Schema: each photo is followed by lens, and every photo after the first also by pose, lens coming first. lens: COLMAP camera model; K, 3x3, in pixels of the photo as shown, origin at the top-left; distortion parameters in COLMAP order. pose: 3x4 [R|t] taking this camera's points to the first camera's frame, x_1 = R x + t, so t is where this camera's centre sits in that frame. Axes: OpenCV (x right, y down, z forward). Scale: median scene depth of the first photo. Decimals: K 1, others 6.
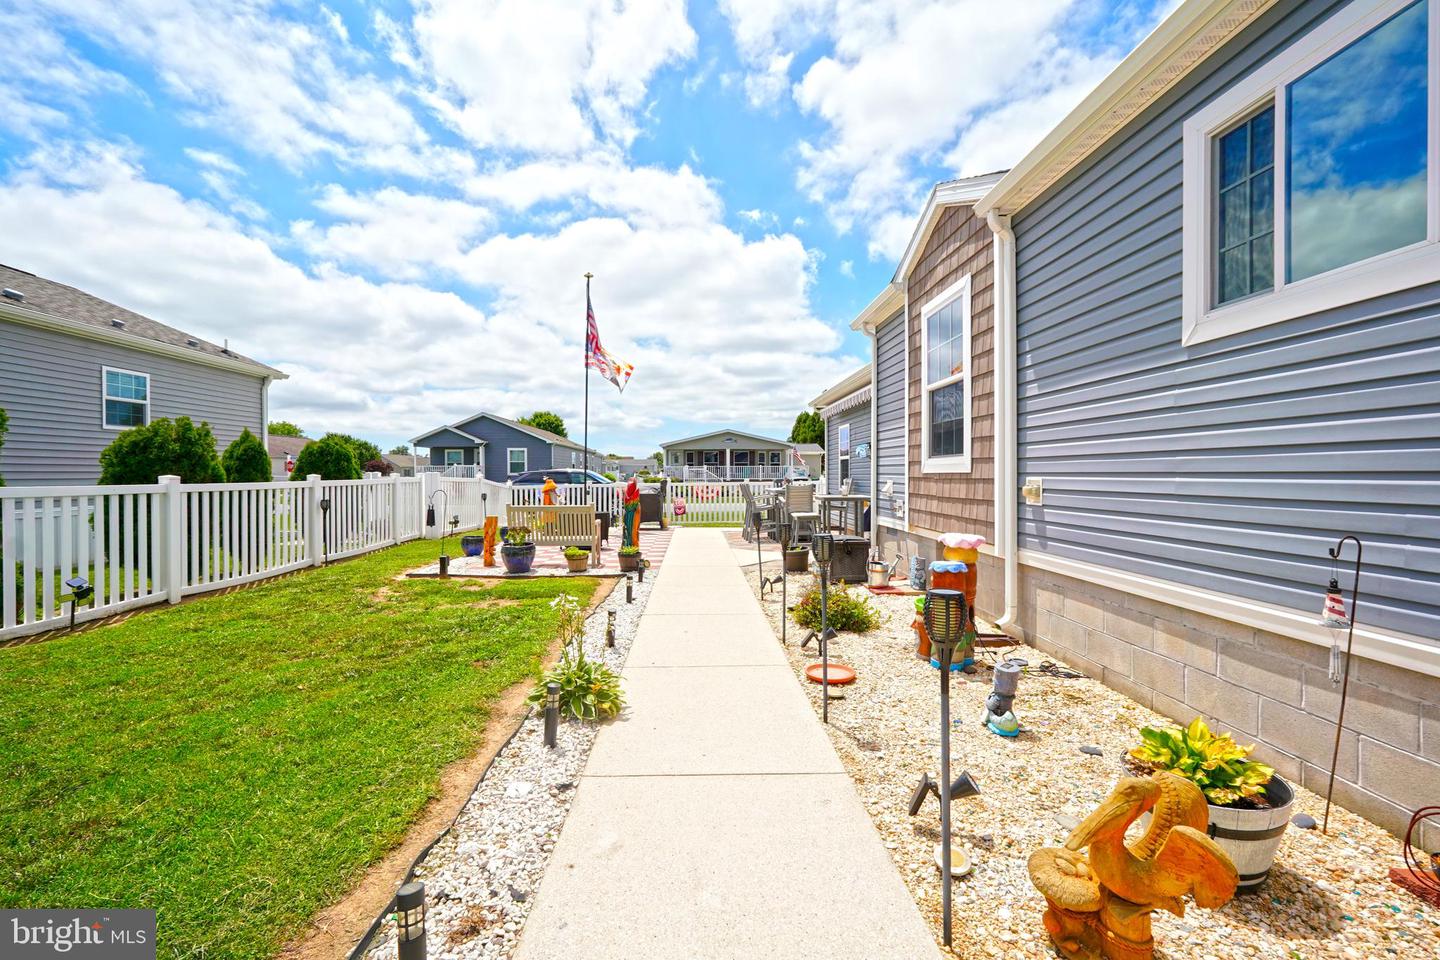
lens RADIAL K [[608.1, 0, 710.0], [0, 608.1, 478.2], [0, 0, 1]] dist [-0.001116, 0.000428]
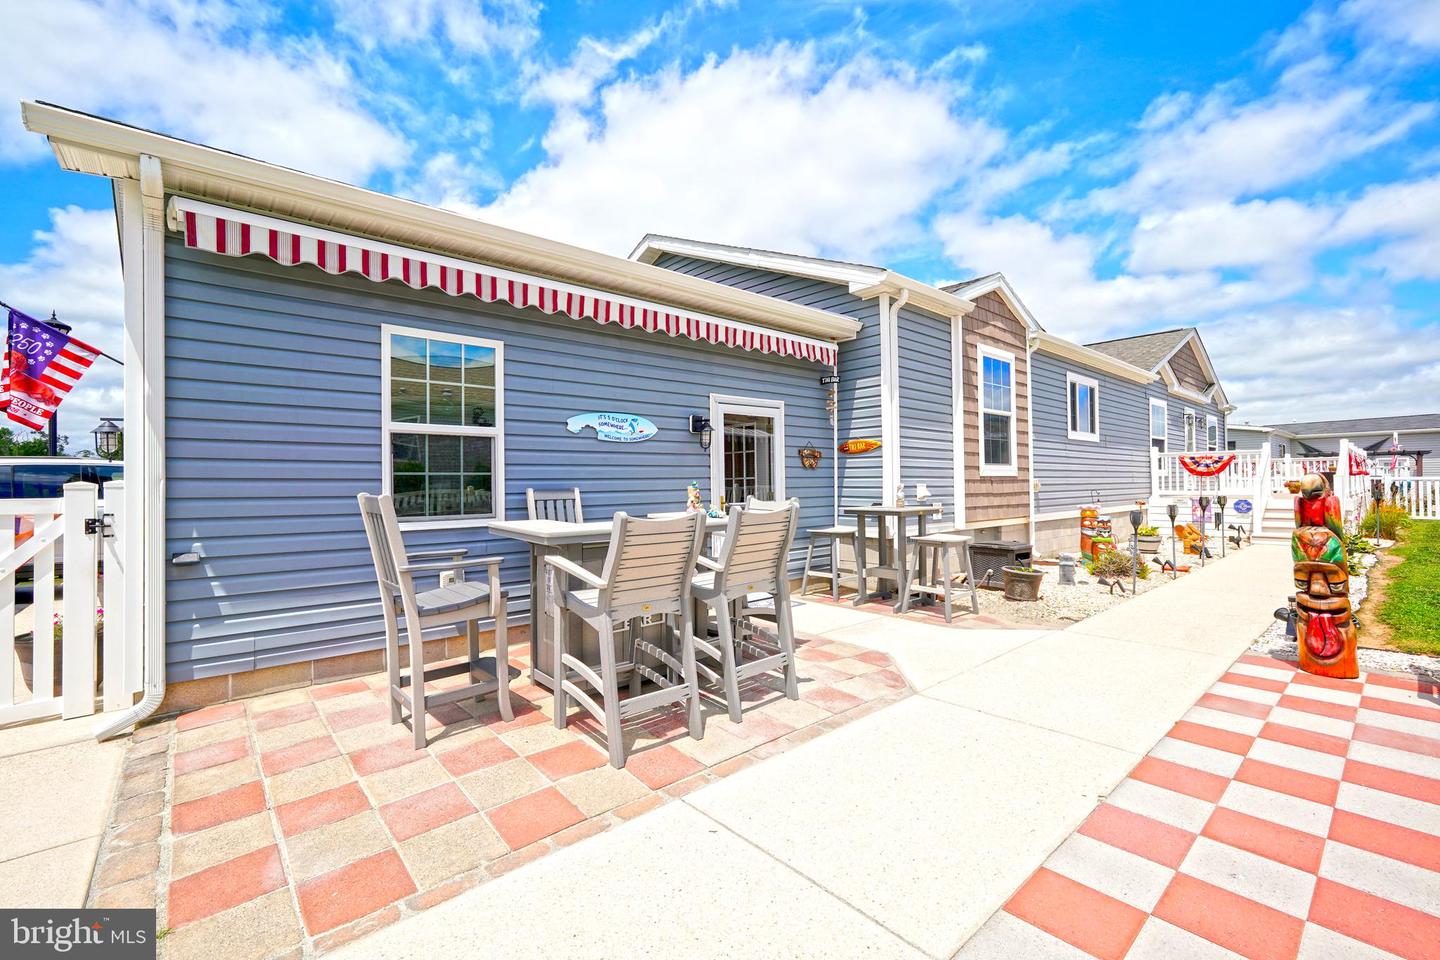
lens RADIAL K [[608.1, 0, 710.0], [0, 608.1, 478.2], [0, 0, 1]] dist [-0.001116, 0.000428]
pose [[-0.628061, 0.014666, 0.778026, -0.260685], [0.013564, 0.999877, -0.007899, -0.001662], [-0.778046, 0.005593, -0.628182, 2.146913]]
